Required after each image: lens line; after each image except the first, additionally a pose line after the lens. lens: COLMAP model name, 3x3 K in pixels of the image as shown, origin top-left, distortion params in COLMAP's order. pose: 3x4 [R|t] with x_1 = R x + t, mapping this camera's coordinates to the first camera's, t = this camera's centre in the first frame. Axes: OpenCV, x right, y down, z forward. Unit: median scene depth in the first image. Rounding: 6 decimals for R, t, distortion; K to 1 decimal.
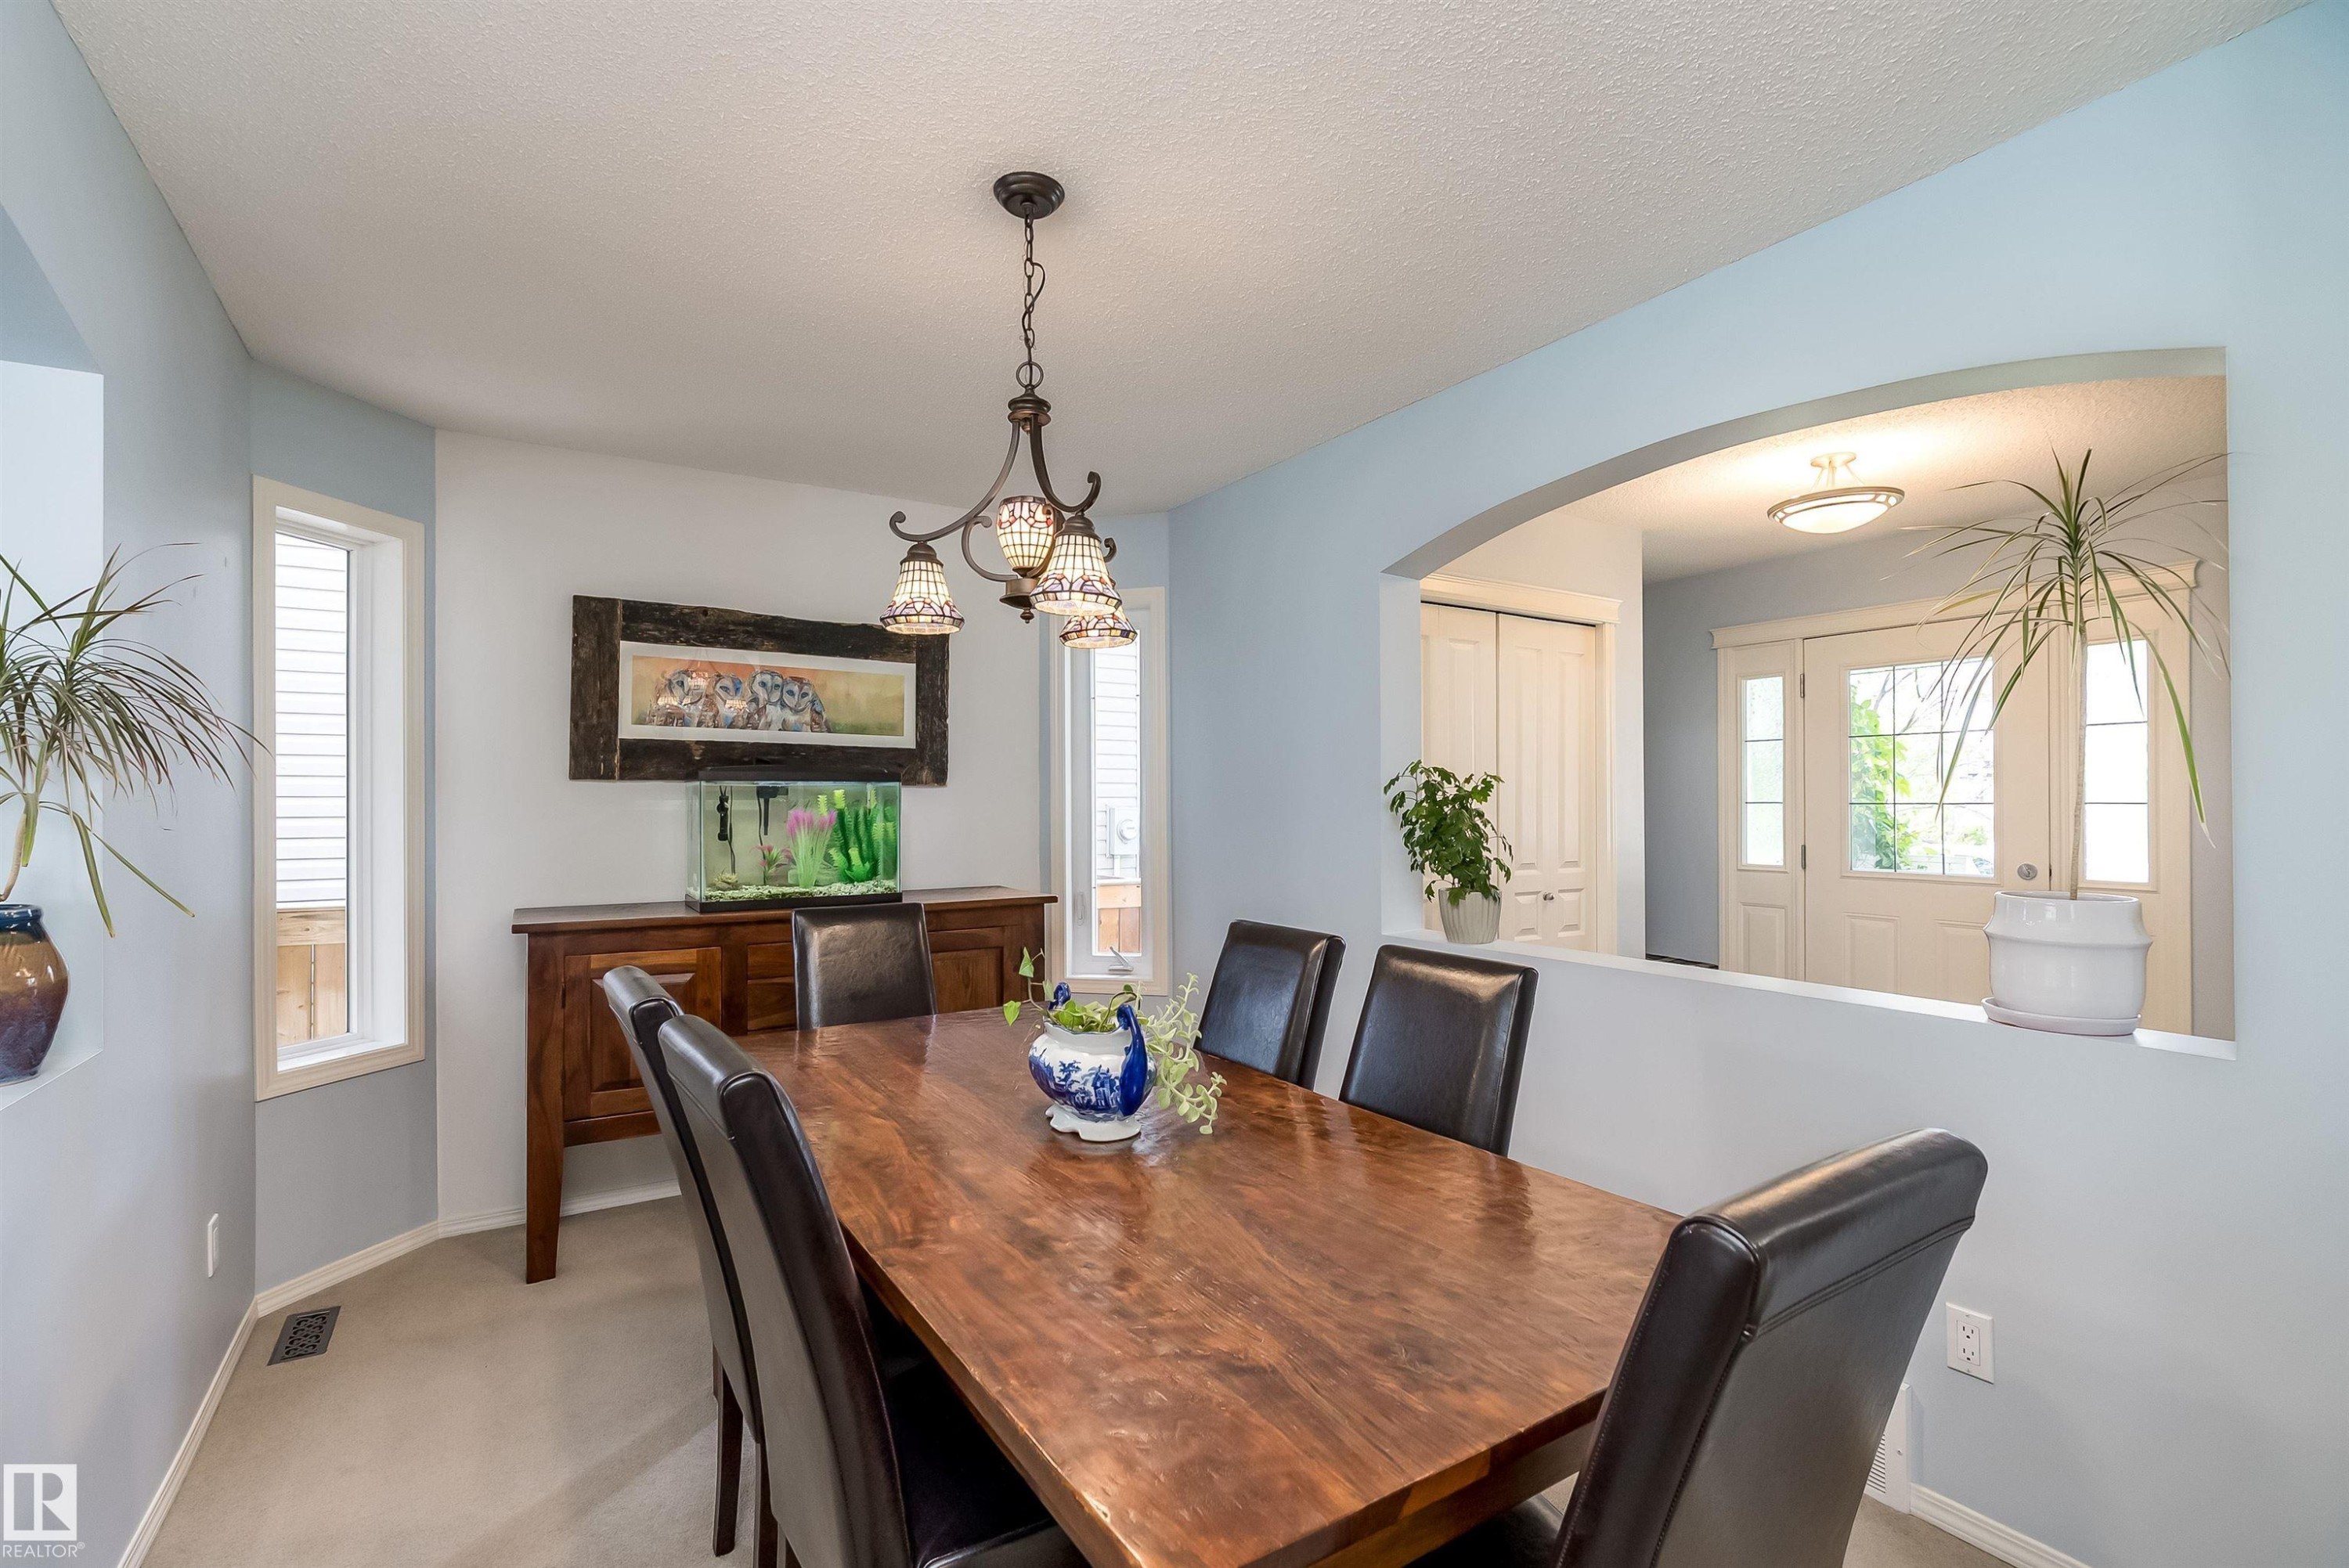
lens RADIAL K [[1042.7, 0, 1155.2], [0, 1042.7, 791.5], [0, 0, 1]] dist [-0.014739, 0.004940]
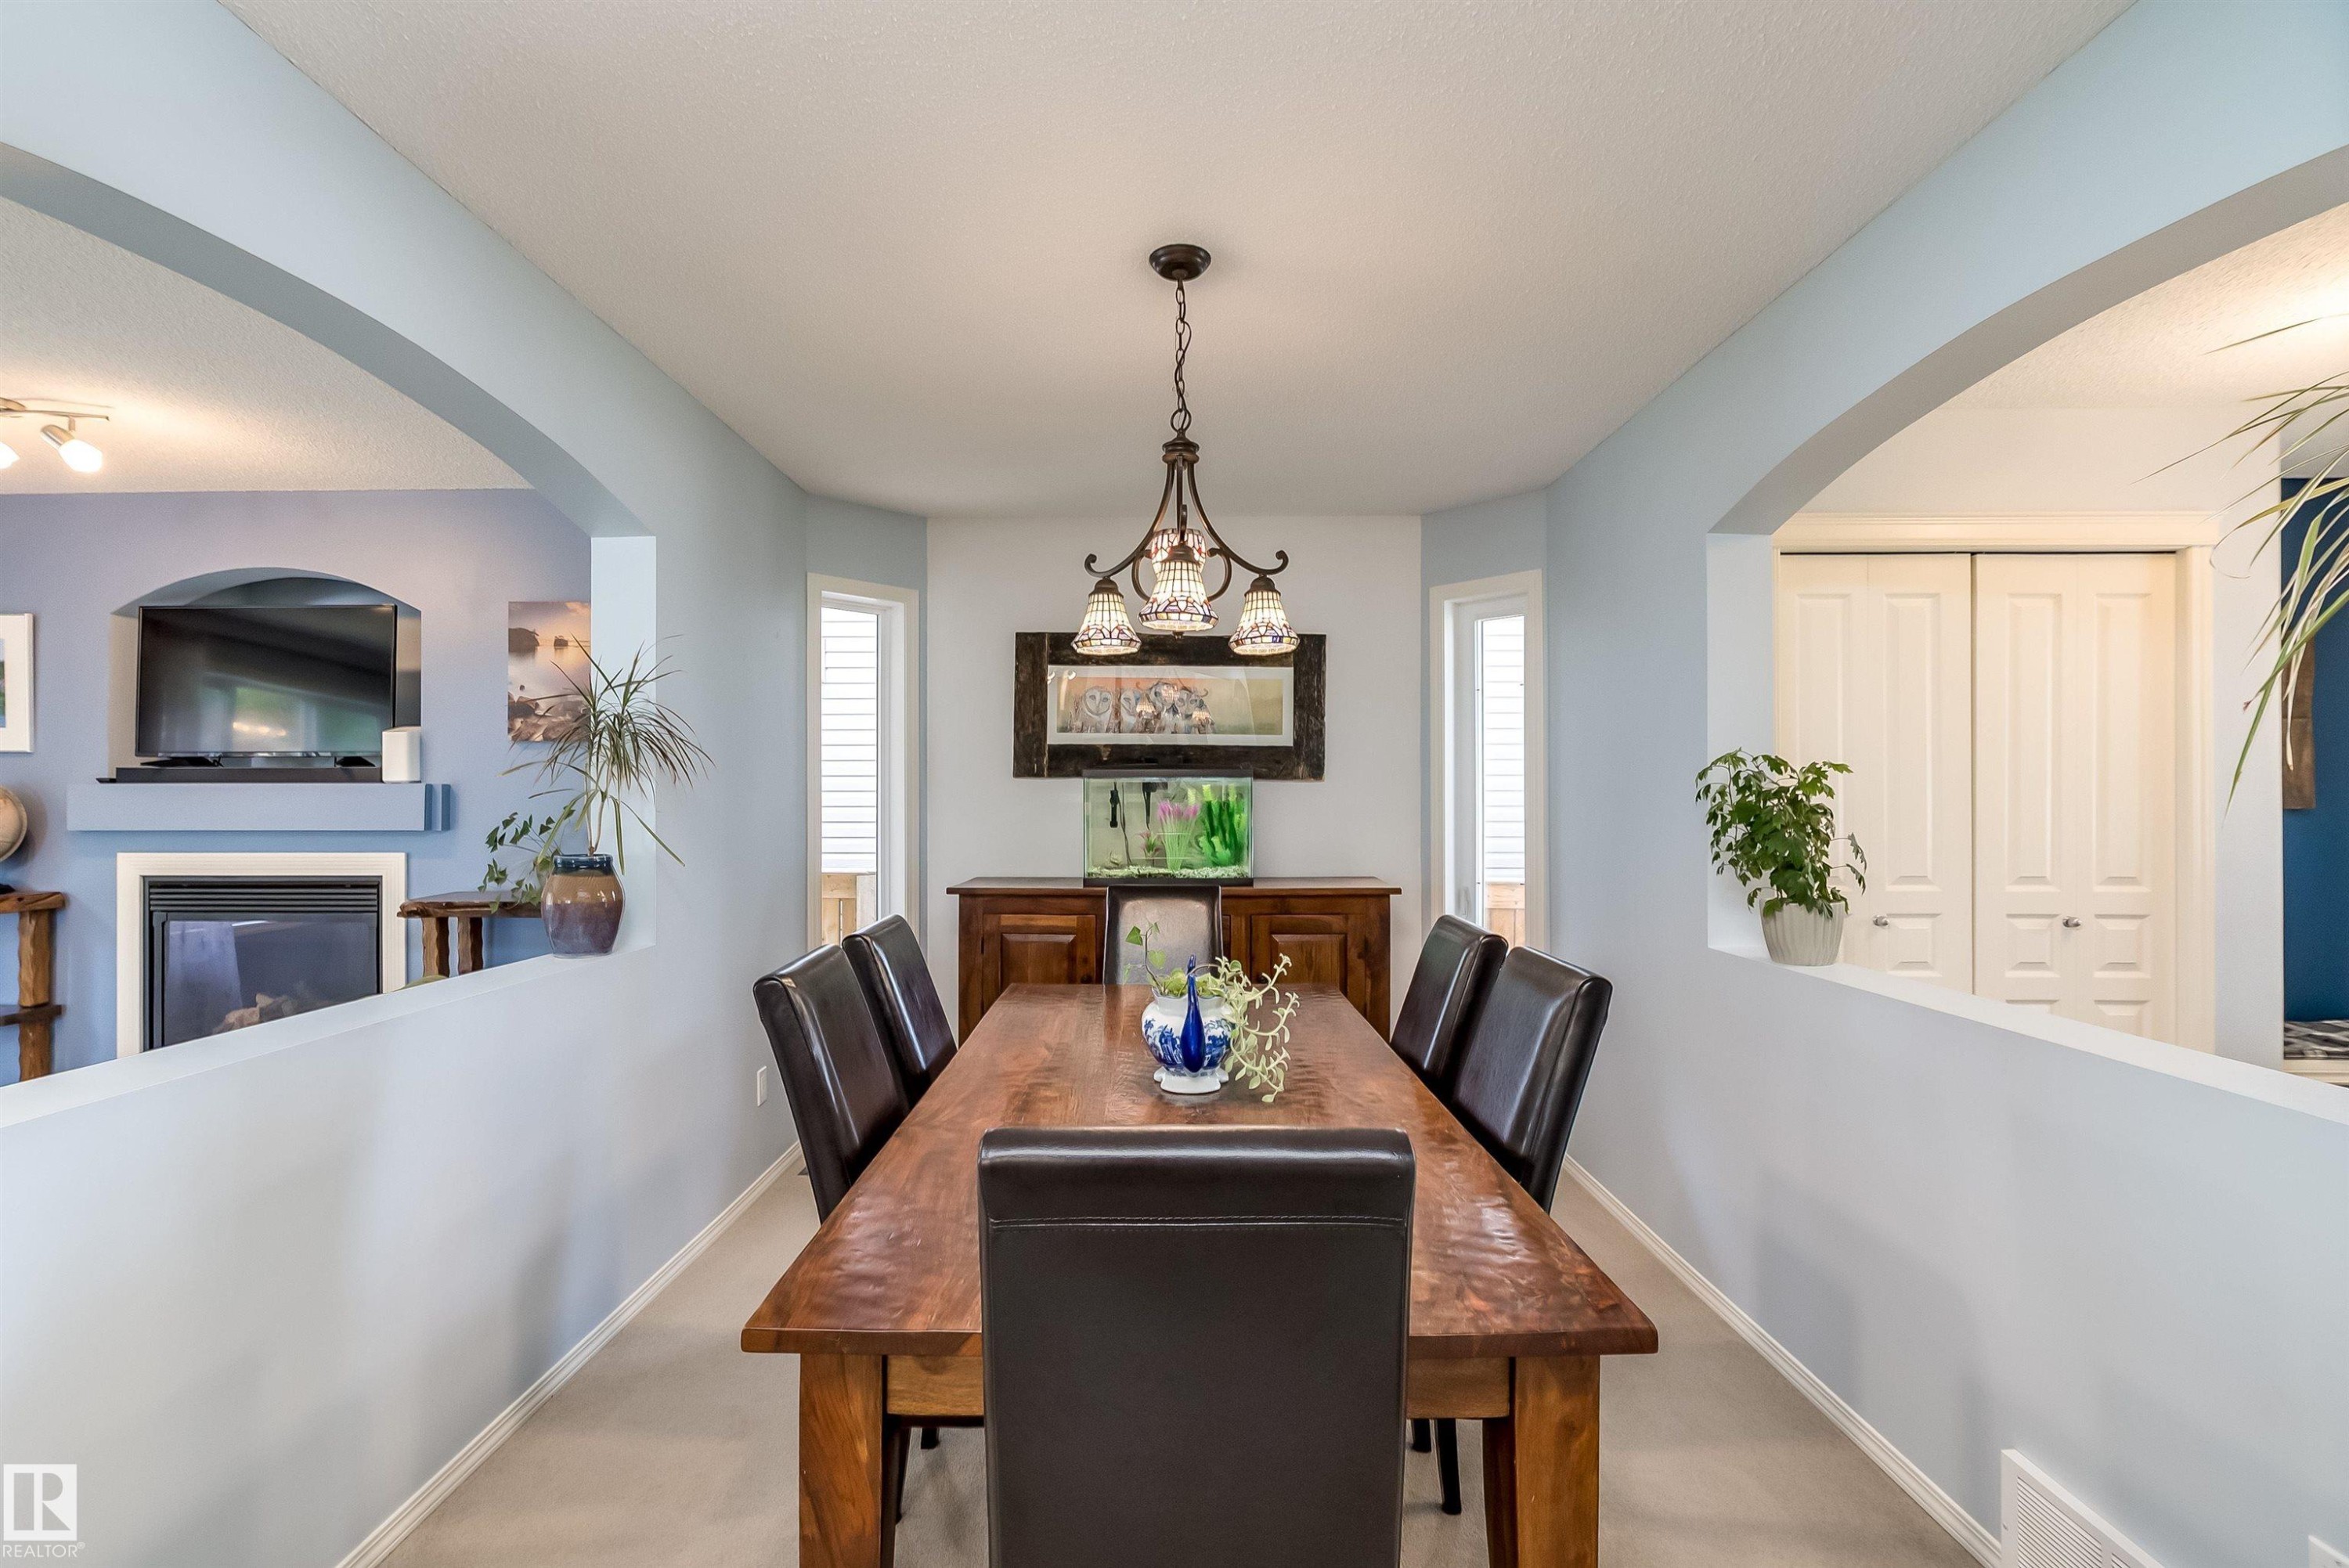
lens RADIAL K [[1042.7, 0, 1155.2], [0, 1042.7, 791.5], [0, 0, 1]] dist [-0.014739, 0.004940]
pose [[0.843239, -0.000961, -0.537538, 0.267288], [0.004444, 0.999977, 0.005184, -0.000210], [0.537520, -0.006760, 0.843224, 0.012472]]
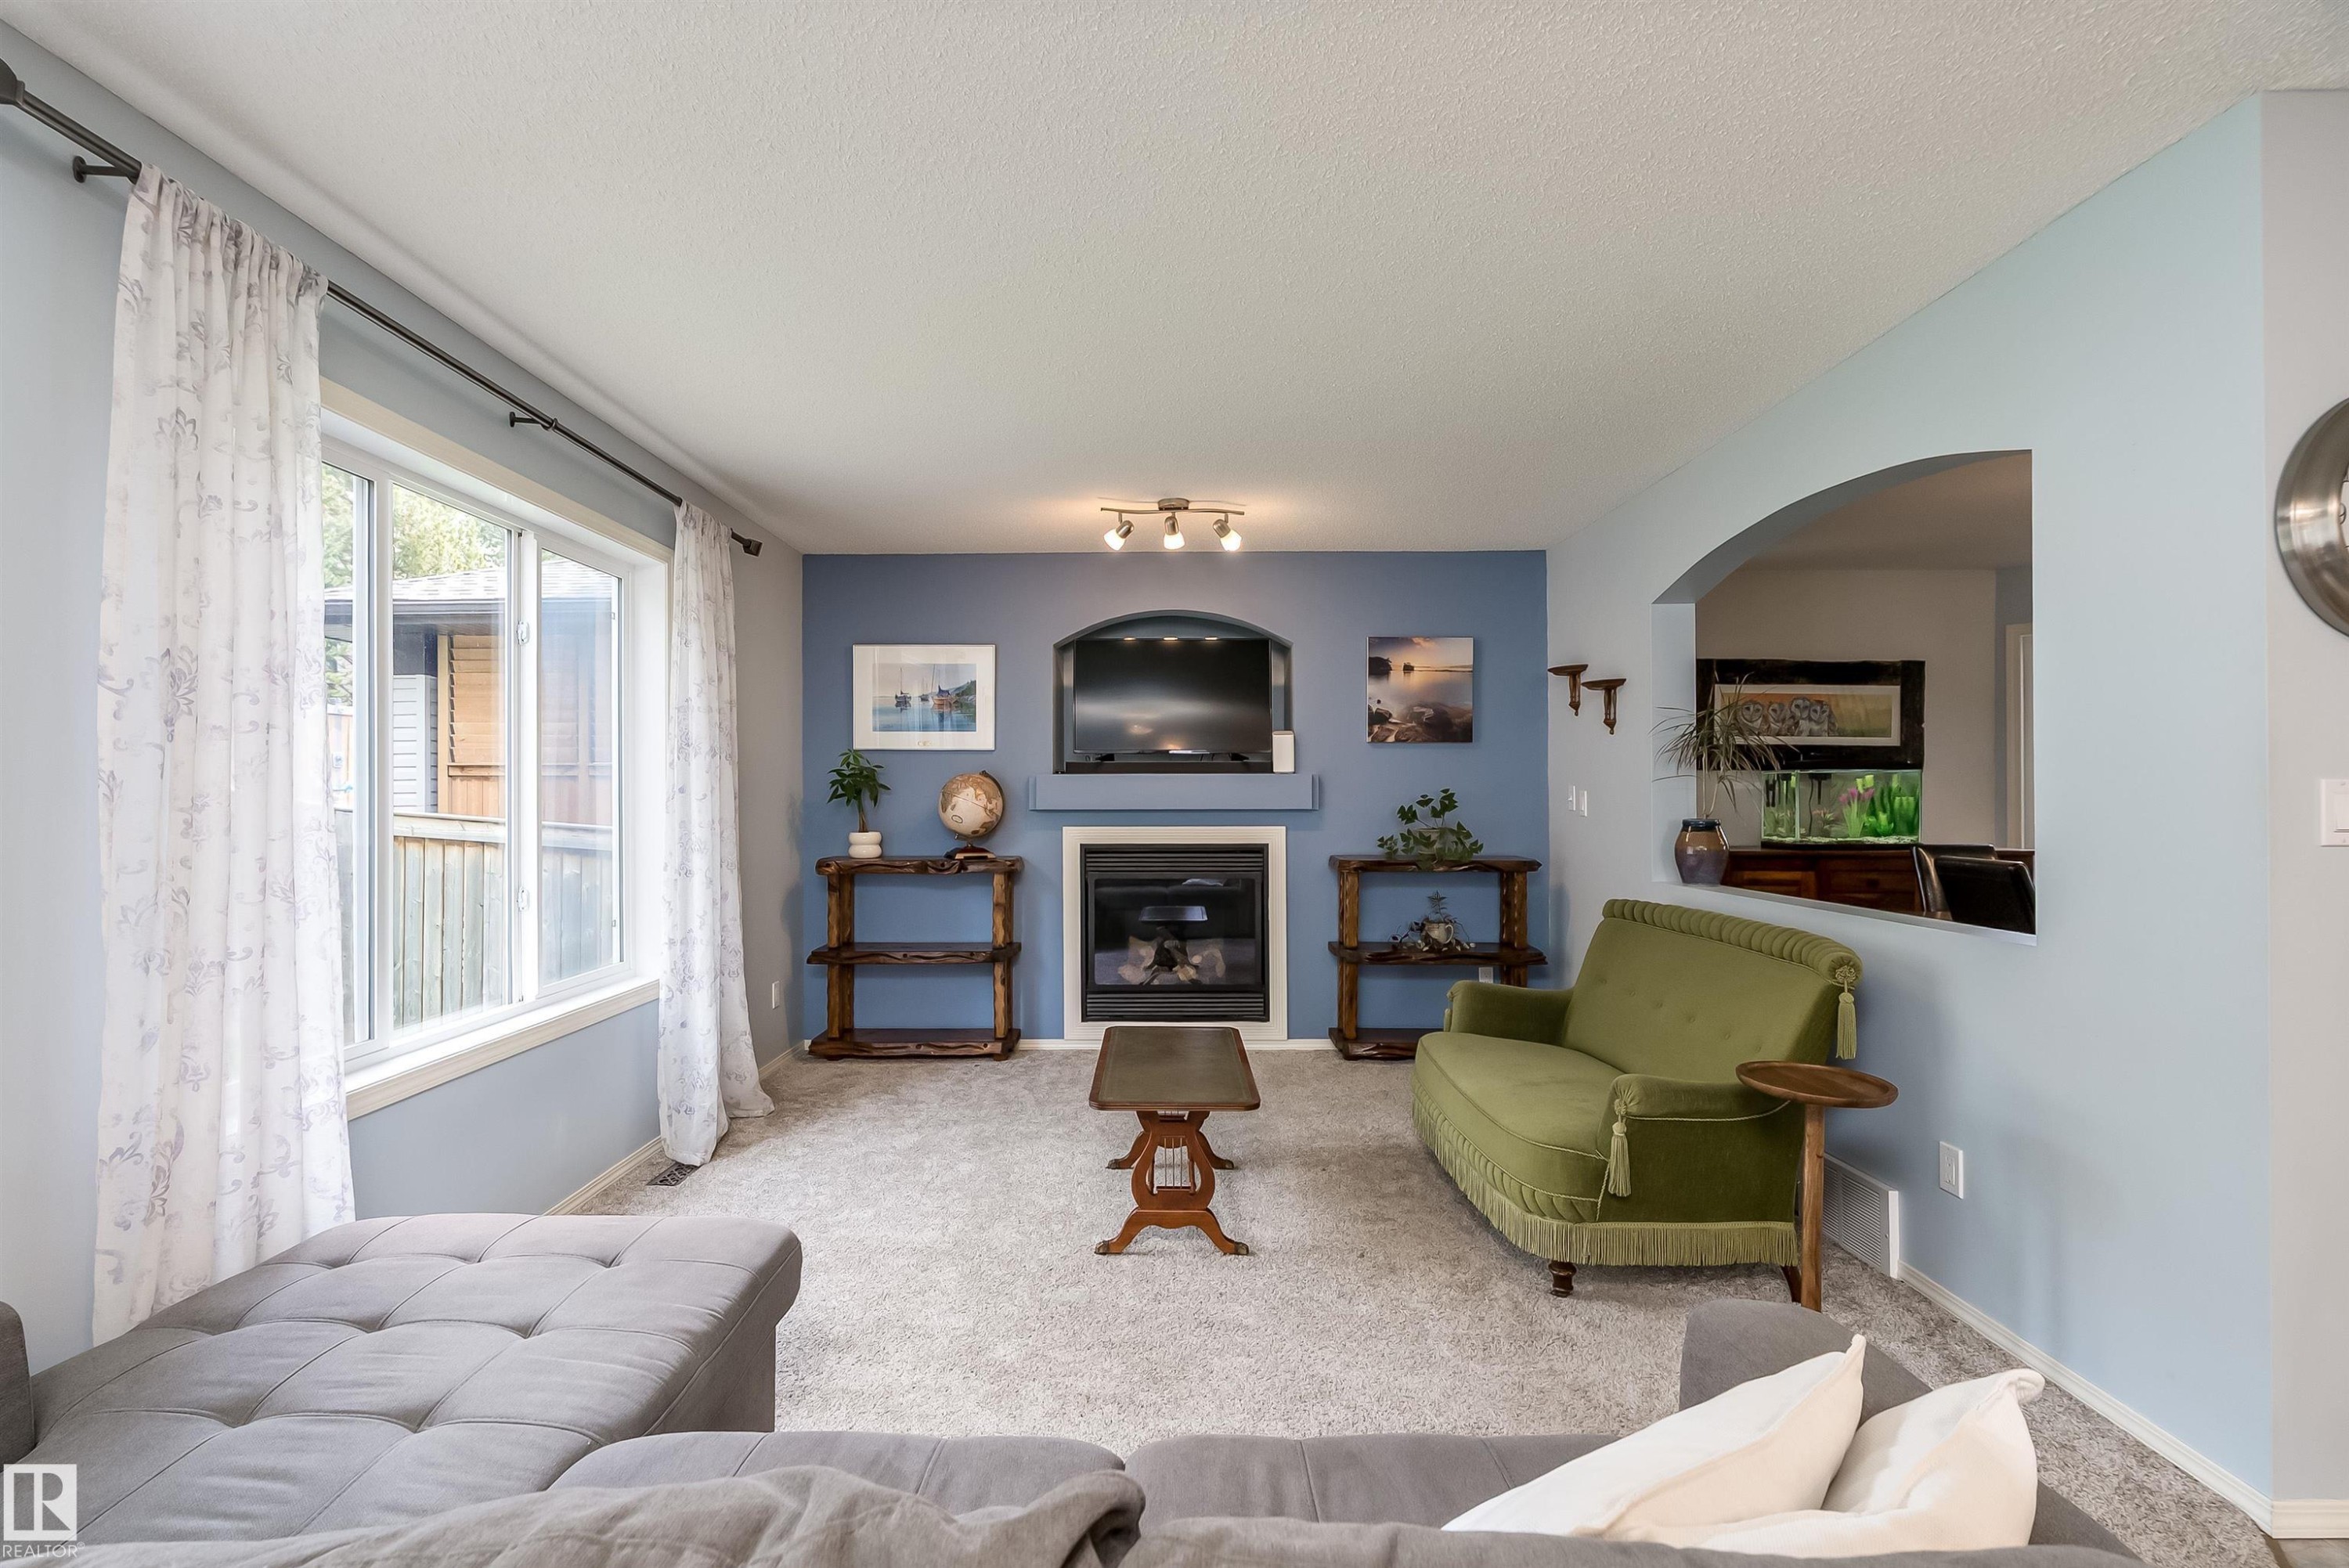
lens RADIAL K [[1042.2, 0, 1189.1], [0, 1042.2, 767.3], [0, 0, 1]] dist [-0.014048, 0.004705]
pose [[0.847392, -0.009536, -0.530882, -0.349455], [0.004165, 0.999927, -0.011313, 0.000026], [0.530951, 0.007376, 0.847370, -0.818777]]
